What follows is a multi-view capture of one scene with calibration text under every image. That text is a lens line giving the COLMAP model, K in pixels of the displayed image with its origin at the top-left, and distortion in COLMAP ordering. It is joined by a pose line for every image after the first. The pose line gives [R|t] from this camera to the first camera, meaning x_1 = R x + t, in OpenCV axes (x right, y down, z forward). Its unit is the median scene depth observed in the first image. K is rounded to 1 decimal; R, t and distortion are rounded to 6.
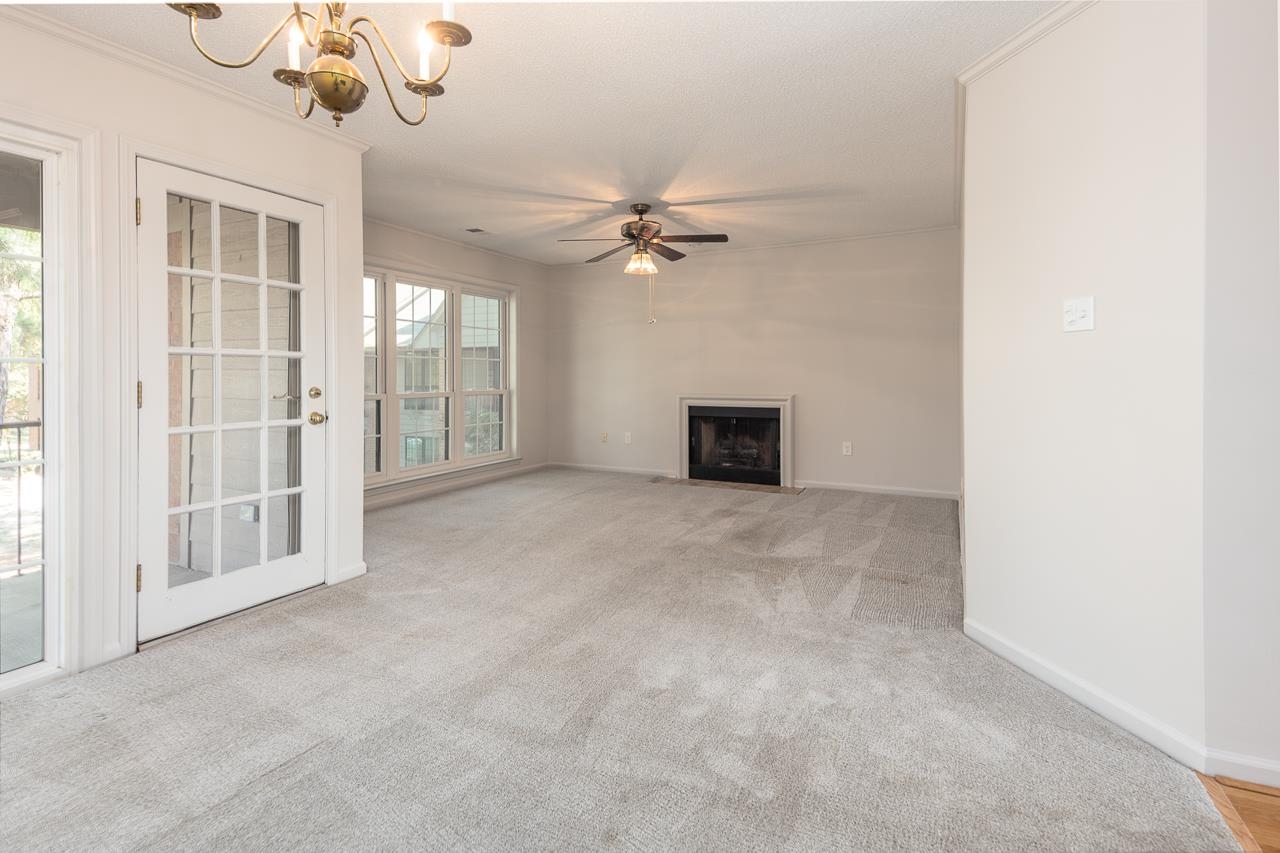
lens RADIAL K [[610.4, 0, 625.4], [0, 610.4, 376.6], [0, 0, 1]] dist [0.056475, -0.025288]
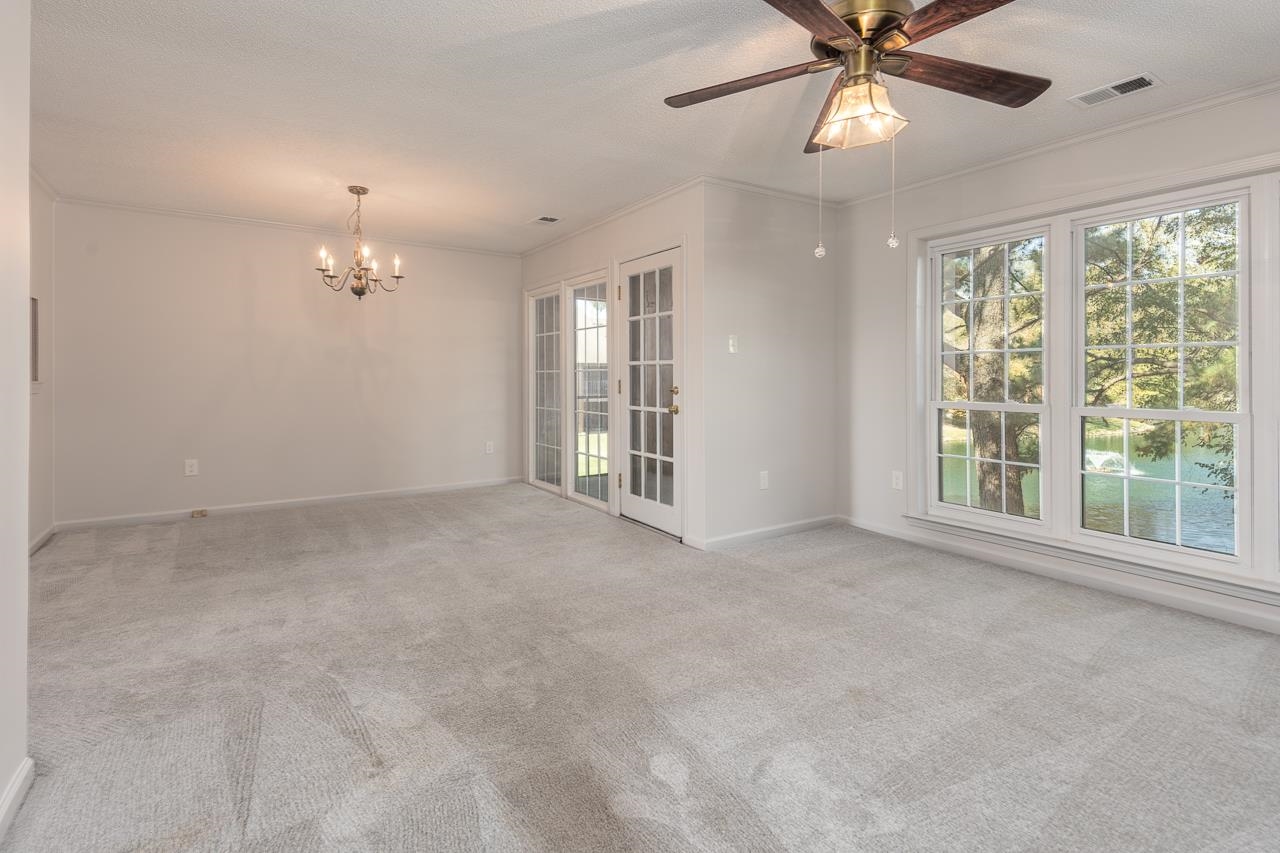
lens RADIAL K [[610.4, 0, 625.4], [0, 610.4, 376.6], [0, 0, 1]] dist [0.056475, -0.025288]
pose [[-0.501705, 0.010614, -0.864974, 0.372296], [0.005903, 0.999943, 0.008846, -0.008813], [0.865019, -0.000668, -0.501739, 0.849669]]
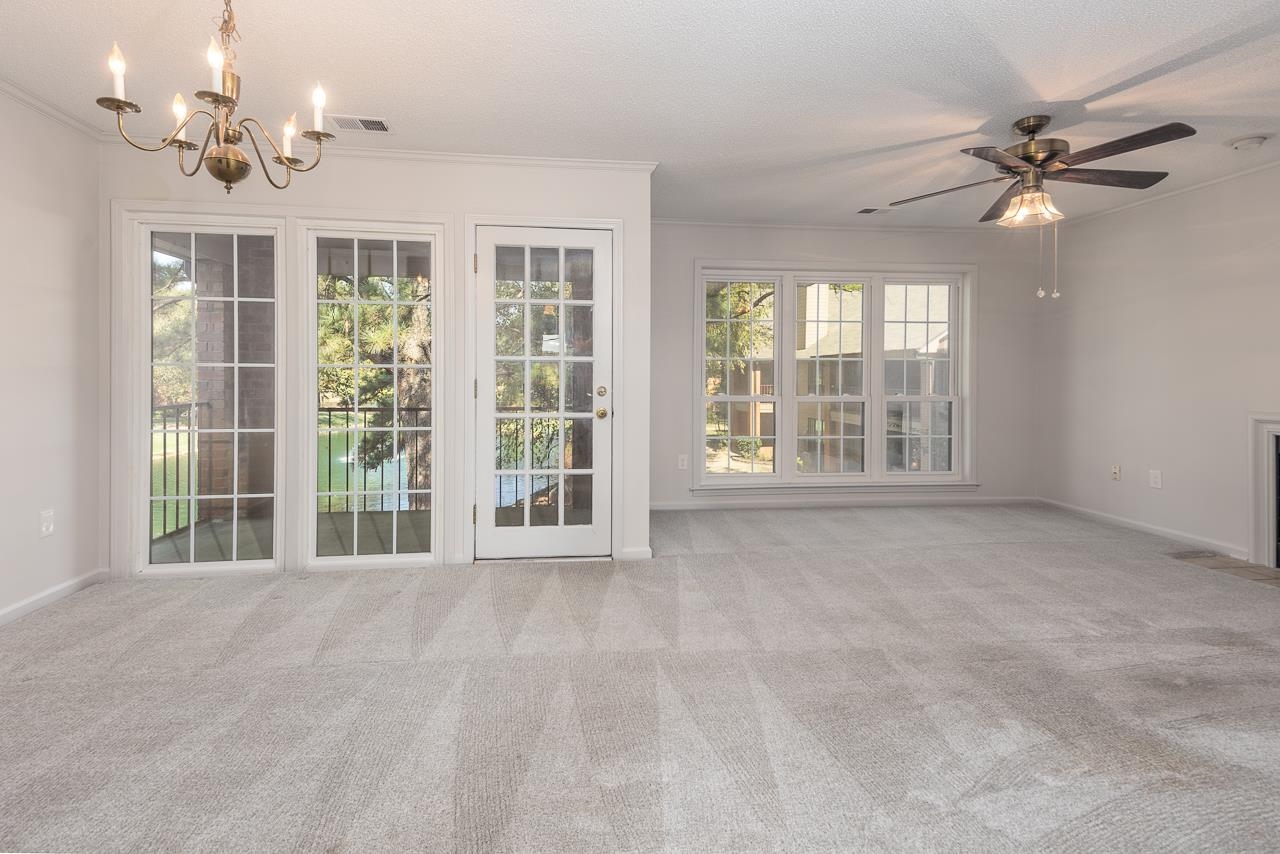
lens RADIAL K [[610.4, 0, 625.4], [0, 610.4, 377.1], [0, 0, 1]] dist [0.056475, -0.025288]
pose [[0.564034, 0.005499, -0.825733, 0.260387], [-0.008036, 0.999967, 0.001170, -0.001286], [0.825712, 0.005975, 0.564060, 0.207160]]
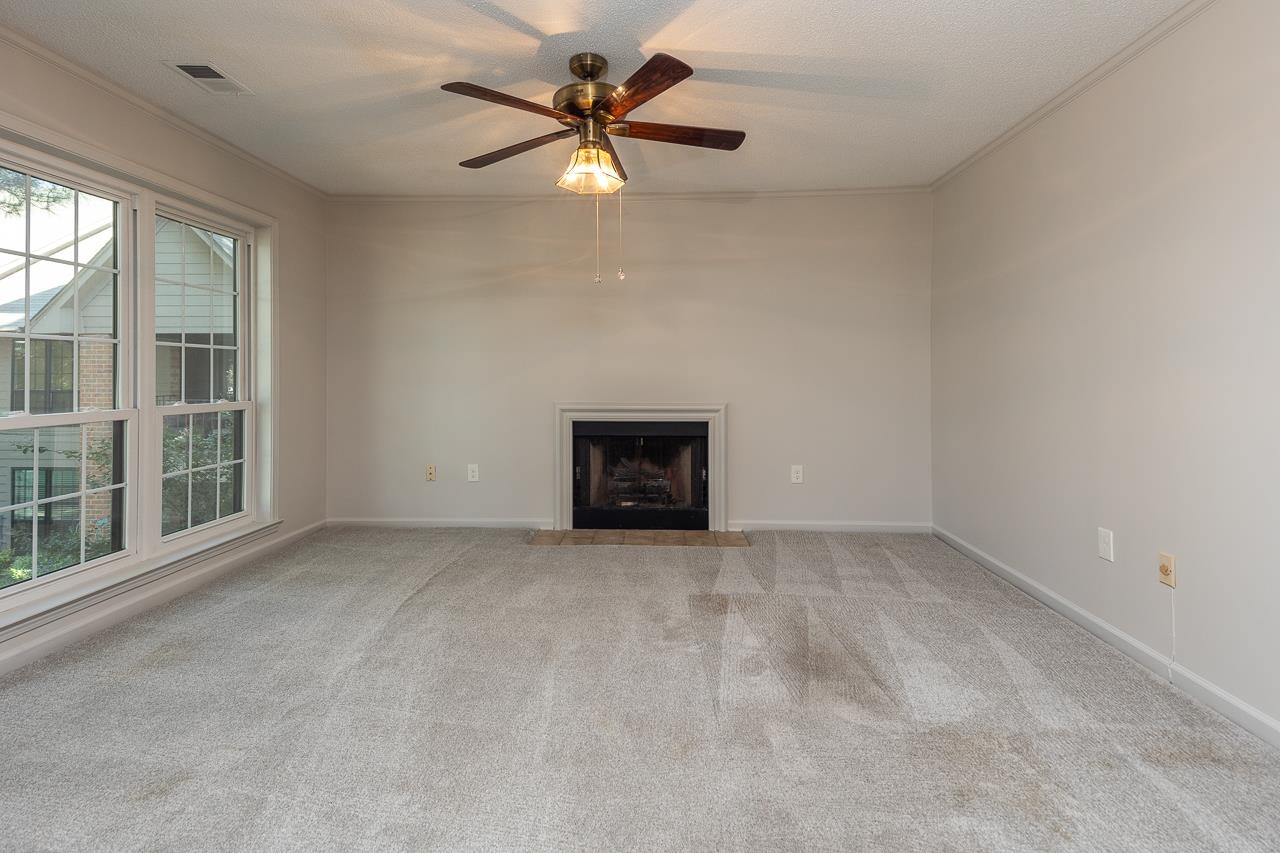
lens RADIAL K [[605.9, 0, 634.3], [0, 605.9, 374.6], [0, 0, 1]] dist [0.025284, -0.014109]
pose [[0.904699, 0.001339, 0.426049, -0.130536], [0.000002, 0.999995, -0.003148, -0.001819], [-0.426051, 0.002849, 0.904695, 0.392265]]
